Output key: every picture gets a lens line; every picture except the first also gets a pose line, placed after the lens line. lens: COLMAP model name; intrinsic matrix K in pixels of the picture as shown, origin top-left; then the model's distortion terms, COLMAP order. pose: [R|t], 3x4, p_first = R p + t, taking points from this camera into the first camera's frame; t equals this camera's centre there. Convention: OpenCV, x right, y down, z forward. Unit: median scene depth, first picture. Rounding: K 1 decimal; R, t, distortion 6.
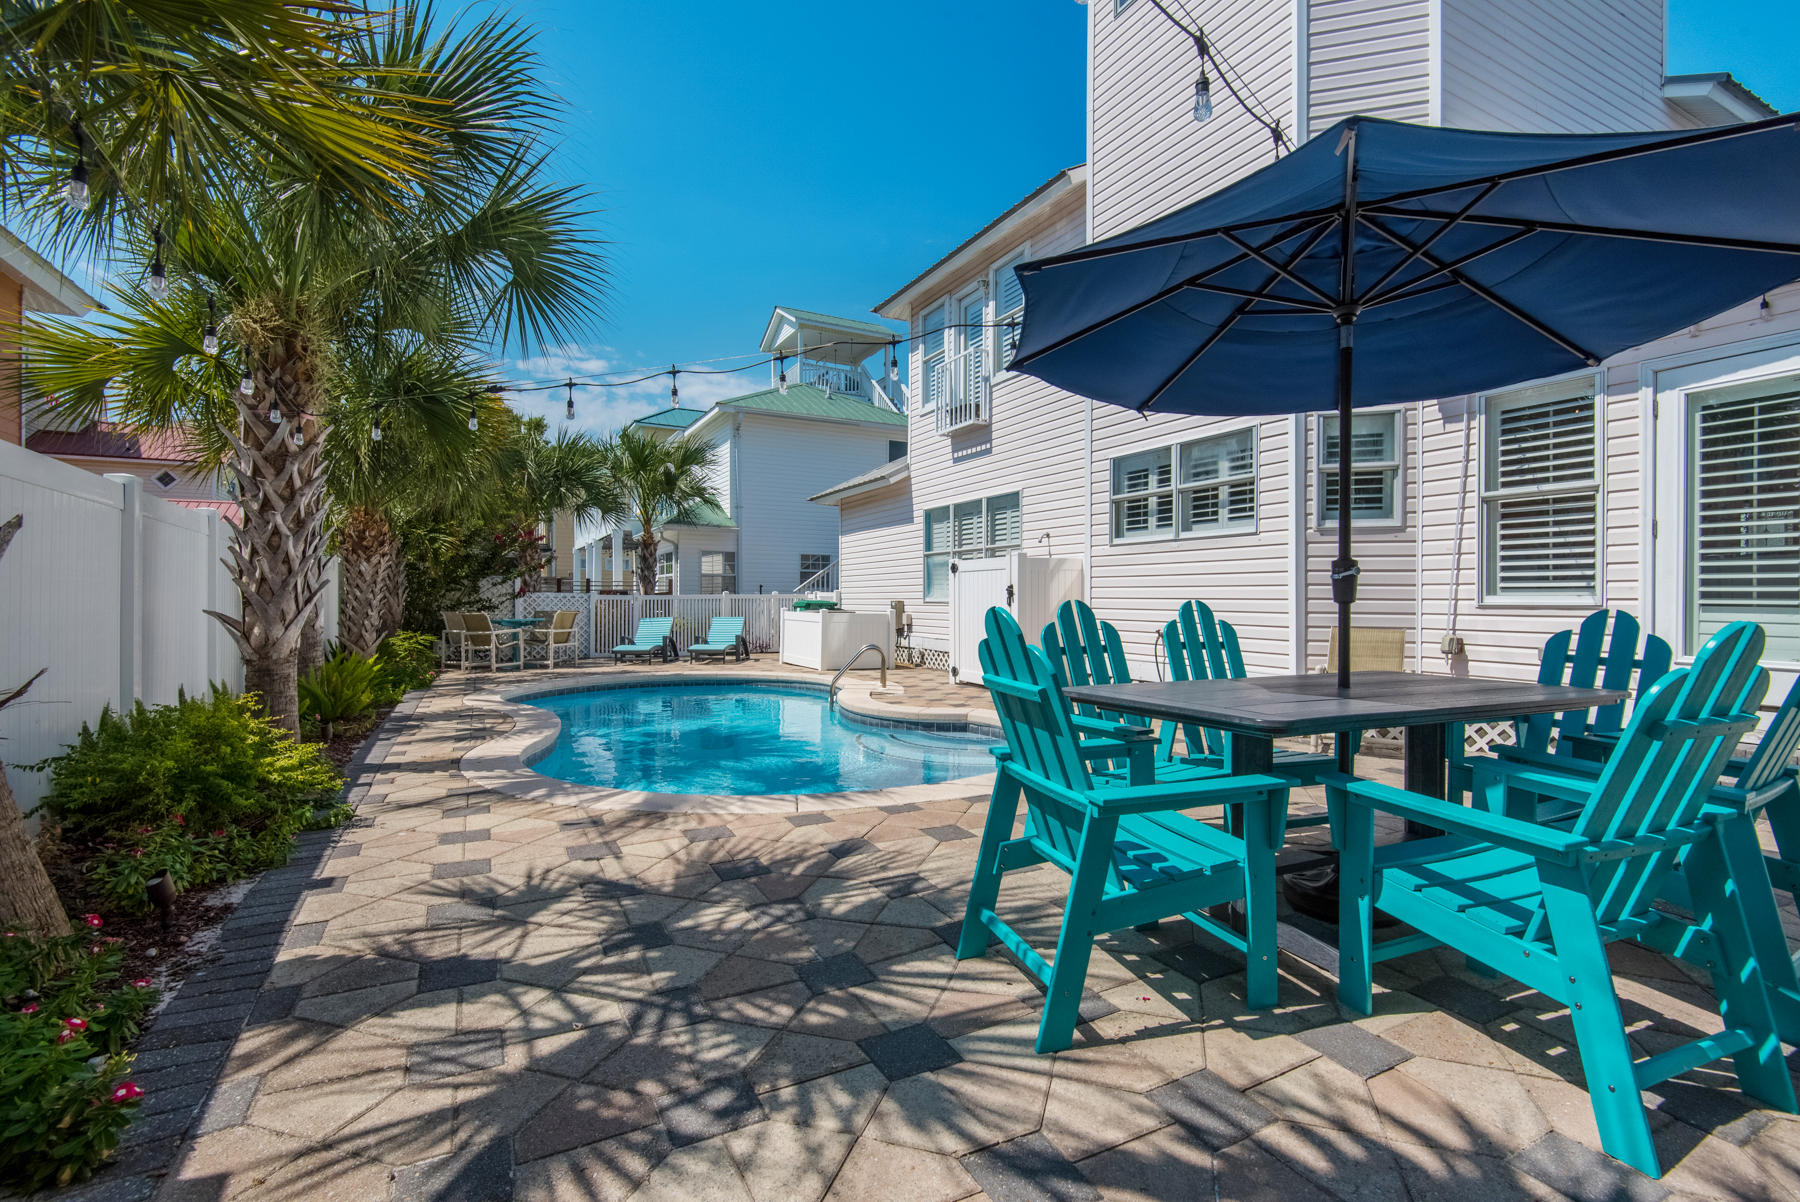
lens RADIAL K [[805.5, 0, 895.8], [0, 805.5, 598.0], [0, 0, 1]] dist [0.038740, -0.026867]
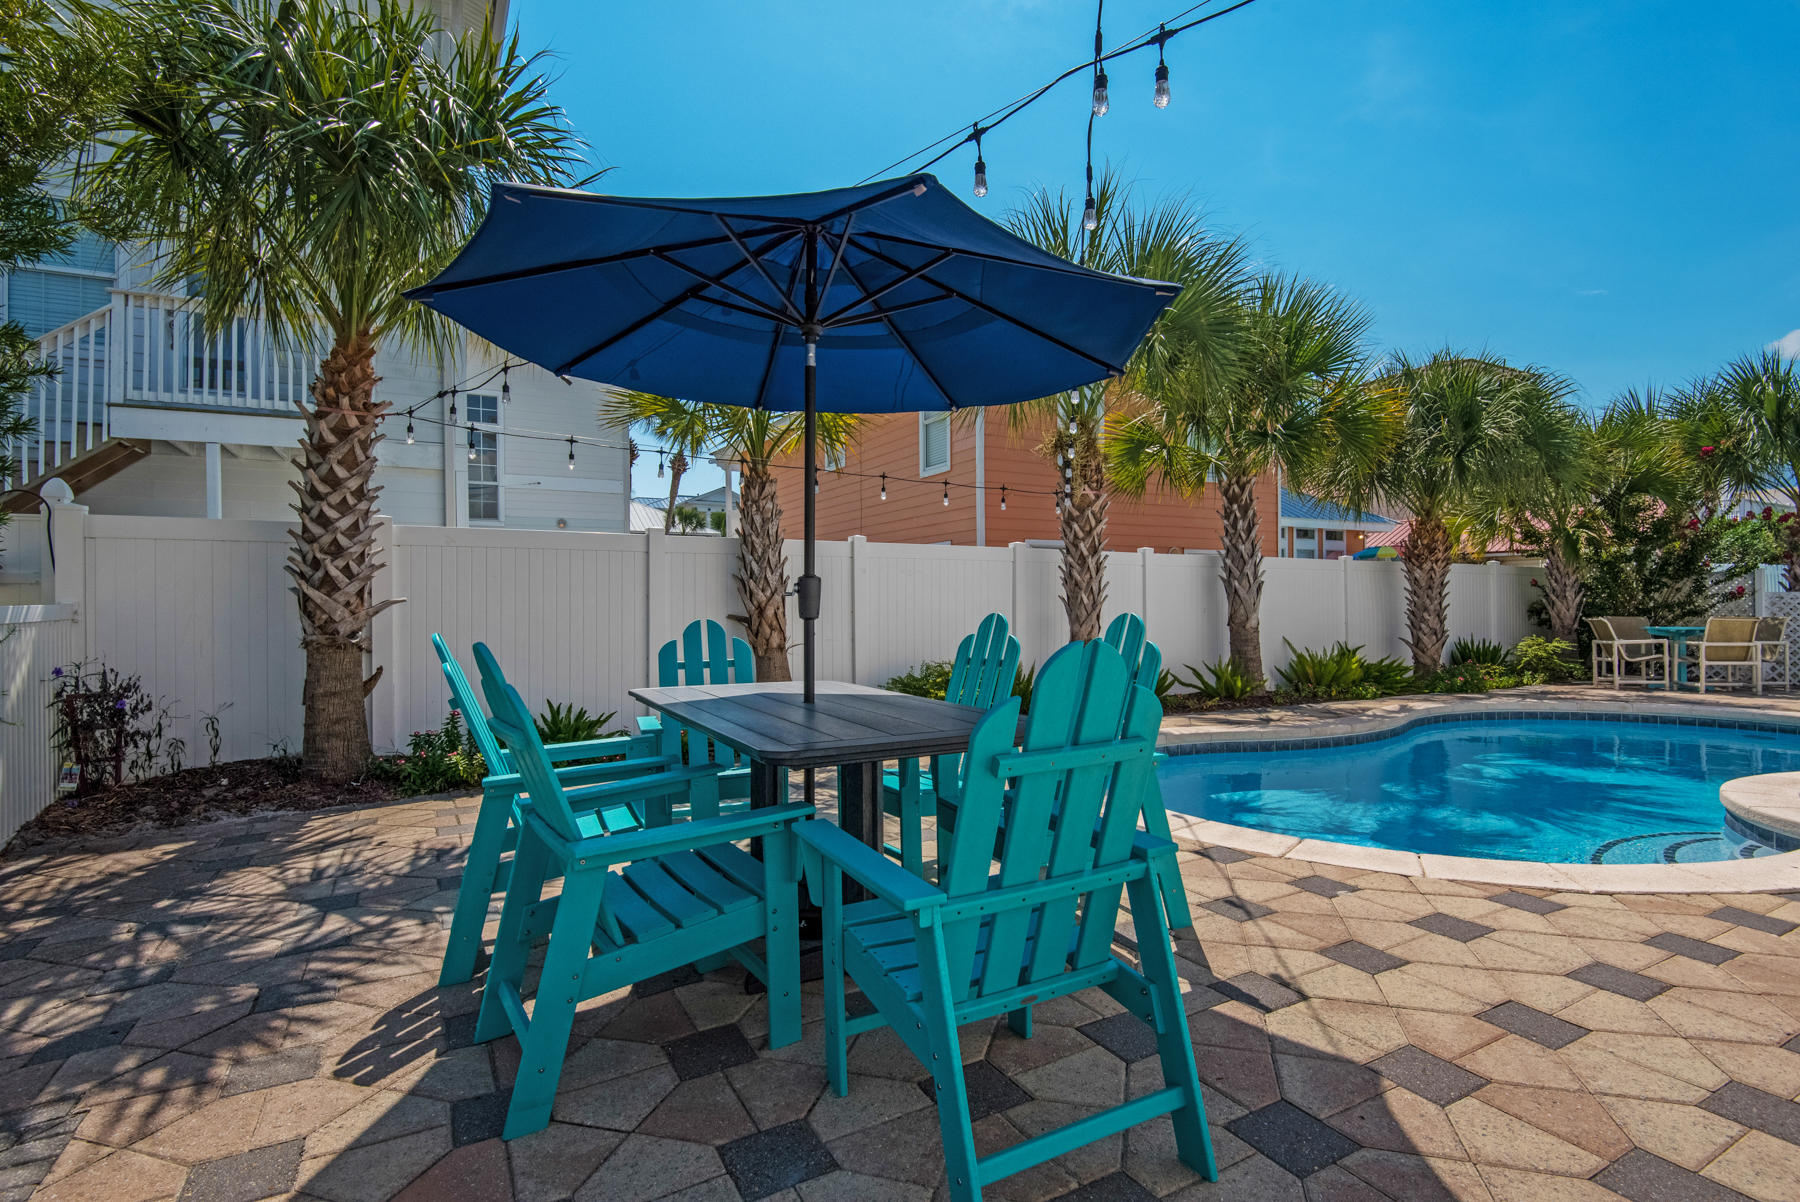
lens RADIAL K [[878.3, 0, 900.0], [0, 878.3, 601.0], [0, 0, 1]] dist [-0.038662, -0.000080]
pose [[0.005764, -0.004190, -0.999975, 0.378894], [0.008590, 0.999955, -0.004141, -0.003201], [0.999946, -0.008566, 0.005800, 0.249351]]
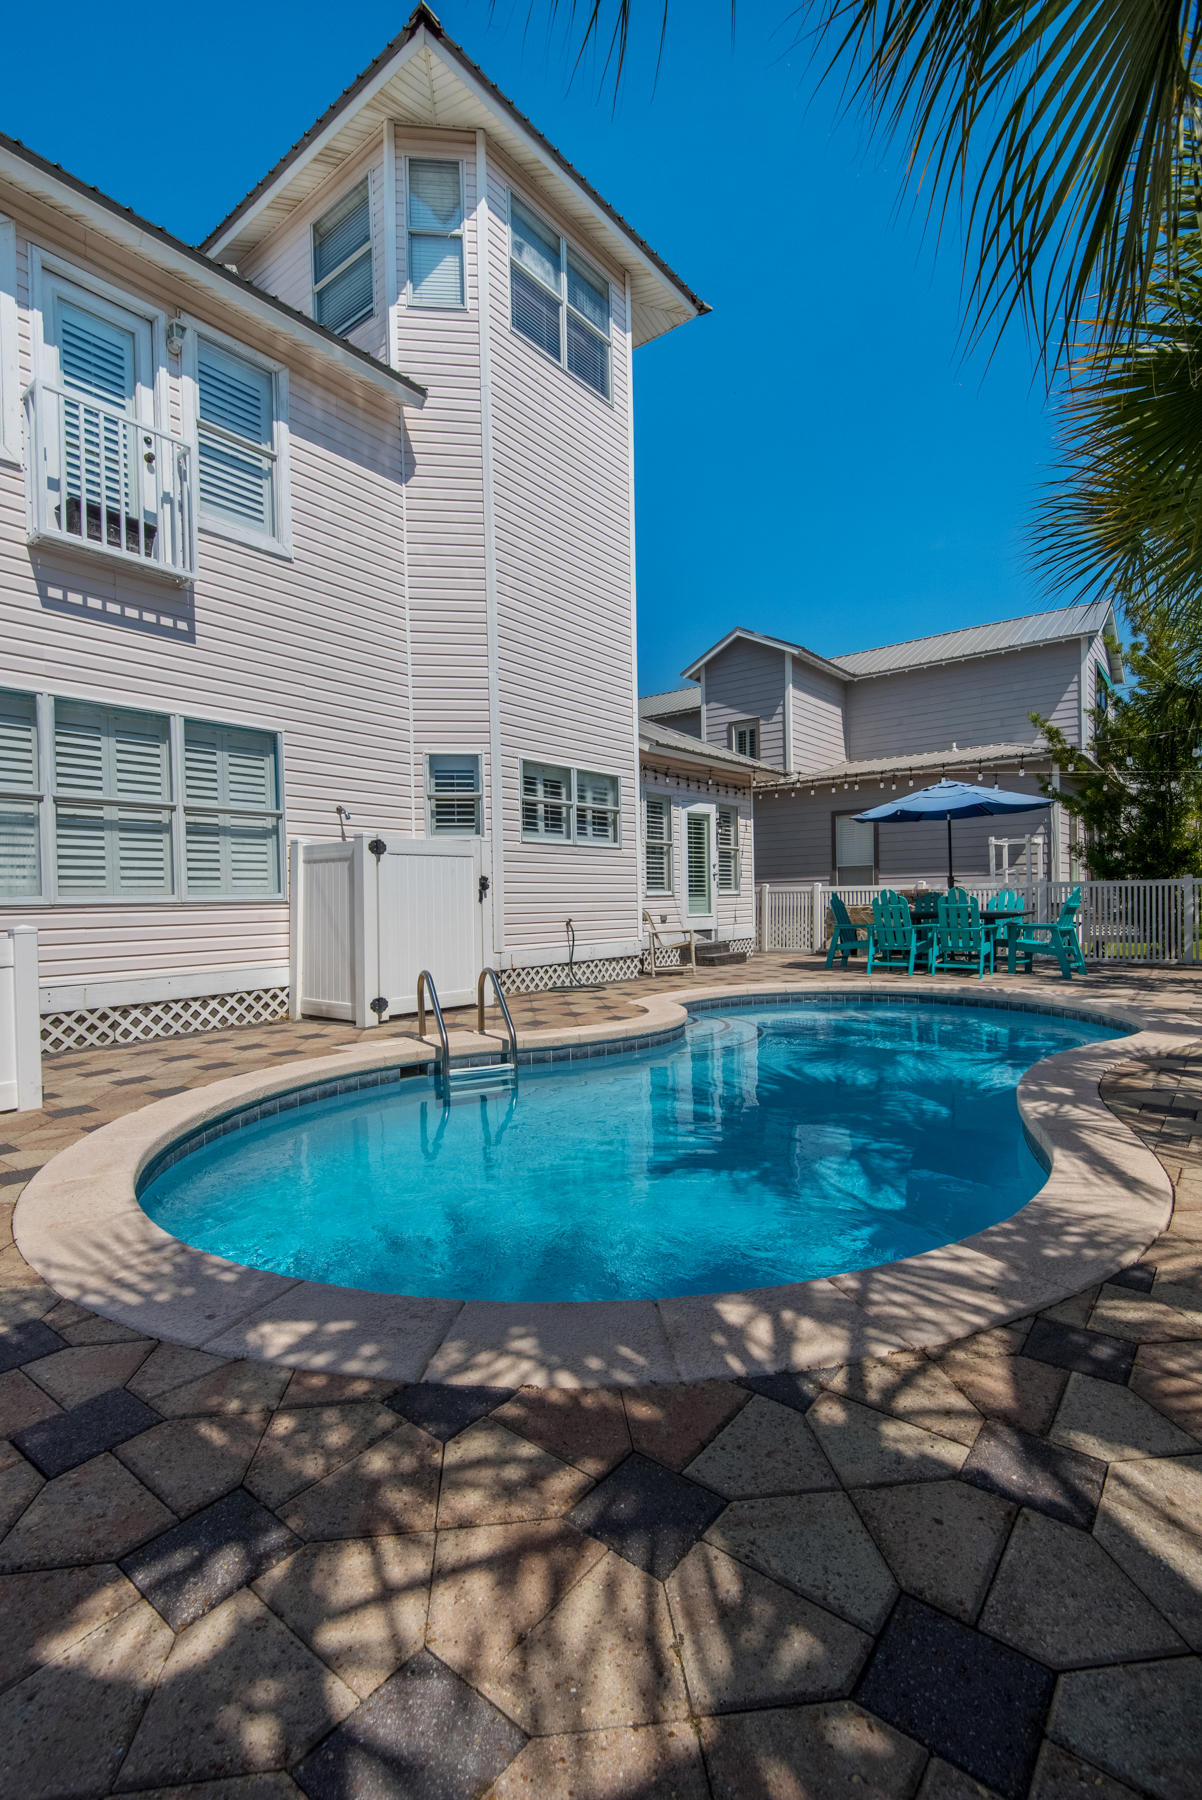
lens RADIAL K [[805.5, 0, 609.4], [0, 805.5, 910.6], [0, 0, 1]] dist [0.038740, -0.026867]
pose [[-0.412989, -0.003537, 0.910729, -0.486422], [0.018433, 0.999755, 0.012242, 0.007966], [-0.910550, 0.021843, -0.412822, 0.894203]]
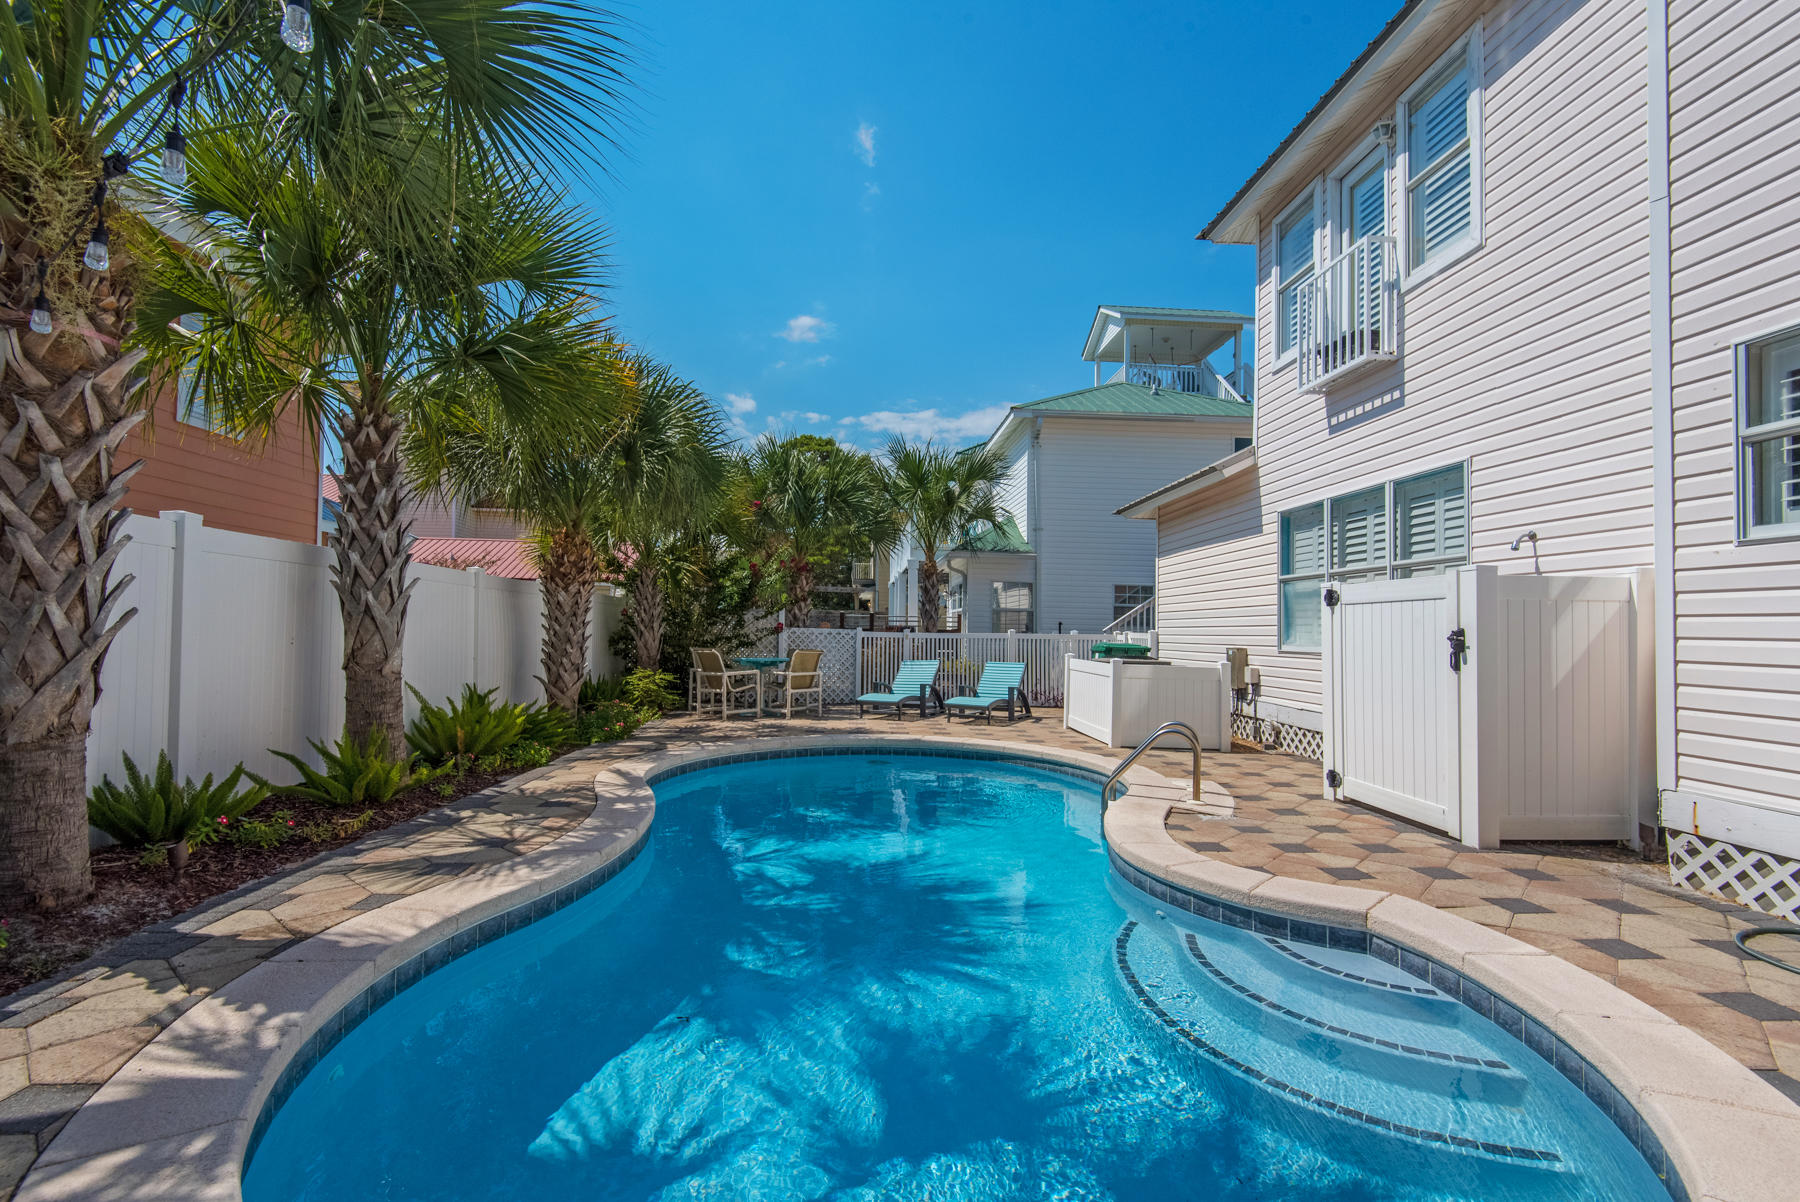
lens RADIAL K [[805.5, 0, 895.8], [0, 805.5, 598.0], [0, 0, 1]] dist [0.038740, -0.026867]
pose [[0.913246, -0.000436, -0.407408, 0.020226], [-0.017840, 0.998997, -0.041059, -0.006345], [0.407018, 0.044765, 0.912323, 0.282080]]
